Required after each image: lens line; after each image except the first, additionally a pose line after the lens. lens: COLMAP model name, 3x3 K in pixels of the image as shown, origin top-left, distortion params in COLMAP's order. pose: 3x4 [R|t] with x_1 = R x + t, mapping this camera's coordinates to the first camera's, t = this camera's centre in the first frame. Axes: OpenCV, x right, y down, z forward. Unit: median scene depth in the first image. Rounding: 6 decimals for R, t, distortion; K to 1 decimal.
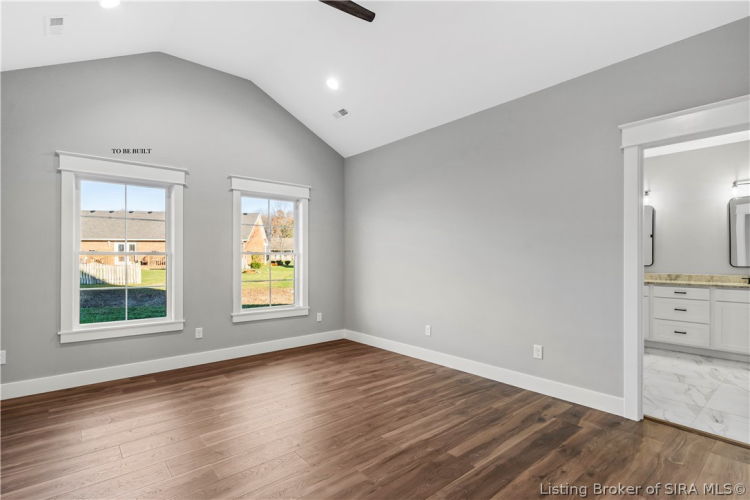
lens RADIAL K [[361.7, 0, 375.1], [0, 361.7, 253.3], [0, 0, 1]] dist [0.000445, -0.000045]
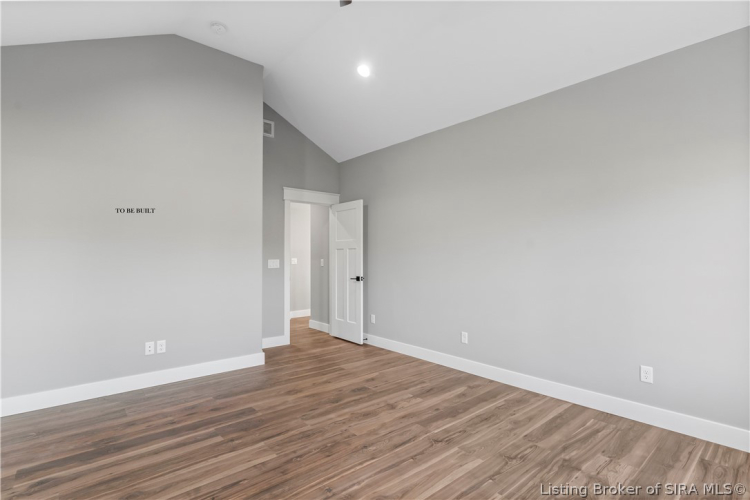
lens RADIAL K [[361.7, 0, 375.2], [0, 361.7, 252.3], [0, 0, 1]] dist [0.000445, -0.000045]
pose [[-0.999978, -0.001811, -0.006310, -0.225130], [-0.001703, 0.999854, -0.017008, 0.012054], [0.006340, -0.016997, -0.999835, 1.945819]]
